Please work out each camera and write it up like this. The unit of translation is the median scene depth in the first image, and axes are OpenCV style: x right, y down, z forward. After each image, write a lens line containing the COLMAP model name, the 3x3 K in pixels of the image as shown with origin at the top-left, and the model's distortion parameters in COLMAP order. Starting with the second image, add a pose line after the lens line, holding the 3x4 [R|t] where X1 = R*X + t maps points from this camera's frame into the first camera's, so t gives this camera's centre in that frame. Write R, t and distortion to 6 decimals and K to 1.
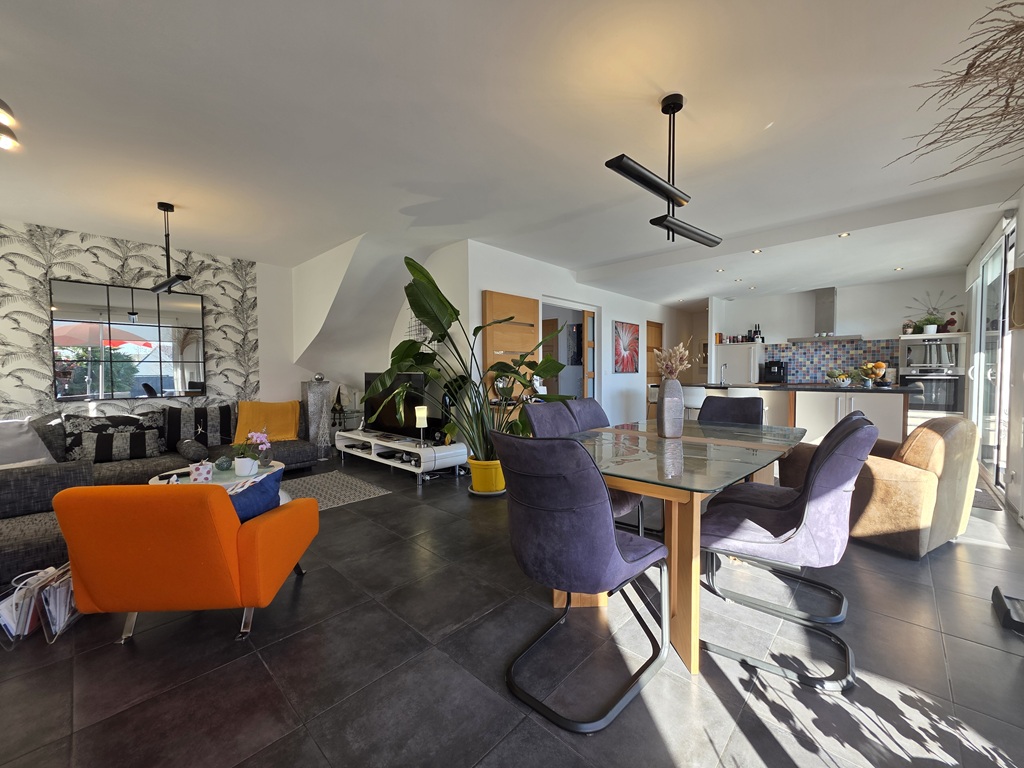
lens RADIAL K [[406.4, 0, 512.0], [0, 406.4, 384.0], [0, 0, 1]] dist [-0.001303, 0.000097]
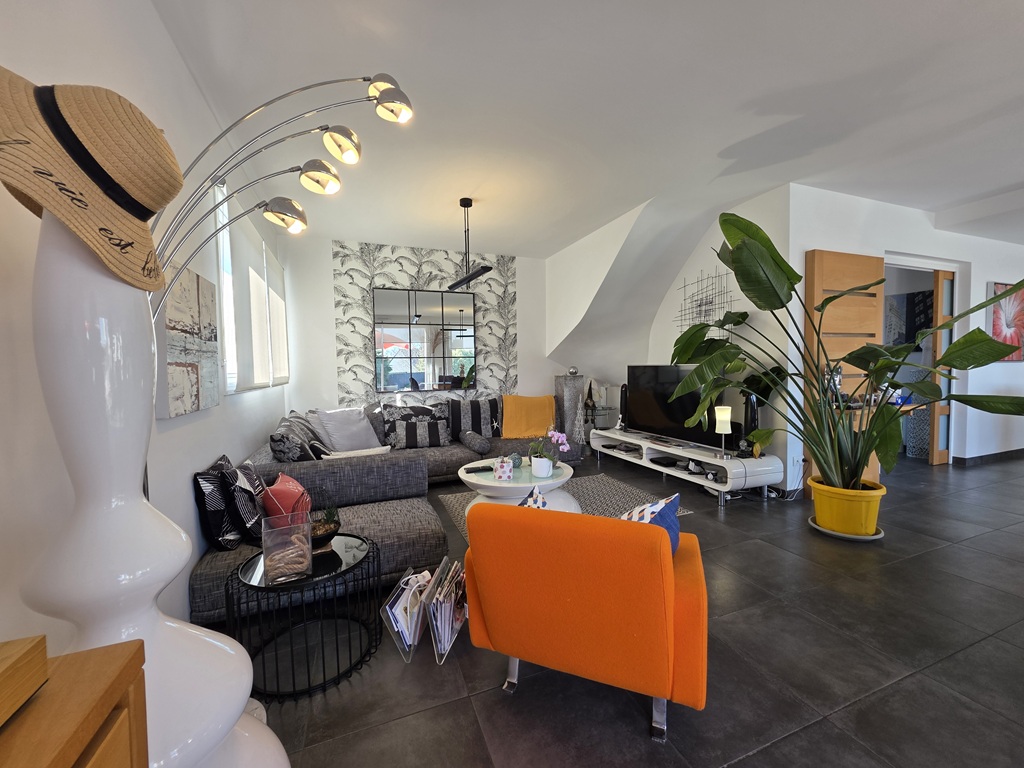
lens RADIAL K [[410.5, 0, 512.0], [0, 410.5, 384.0], [0, 0, 1]] dist [0.001044, -0.000053]
pose [[0.897266, 0.007678, -0.441424, -0.234959], [-0.001522, 0.999897, 0.014299, 0.000460], [0.441488, -0.012158, 0.897185, 0.101989]]
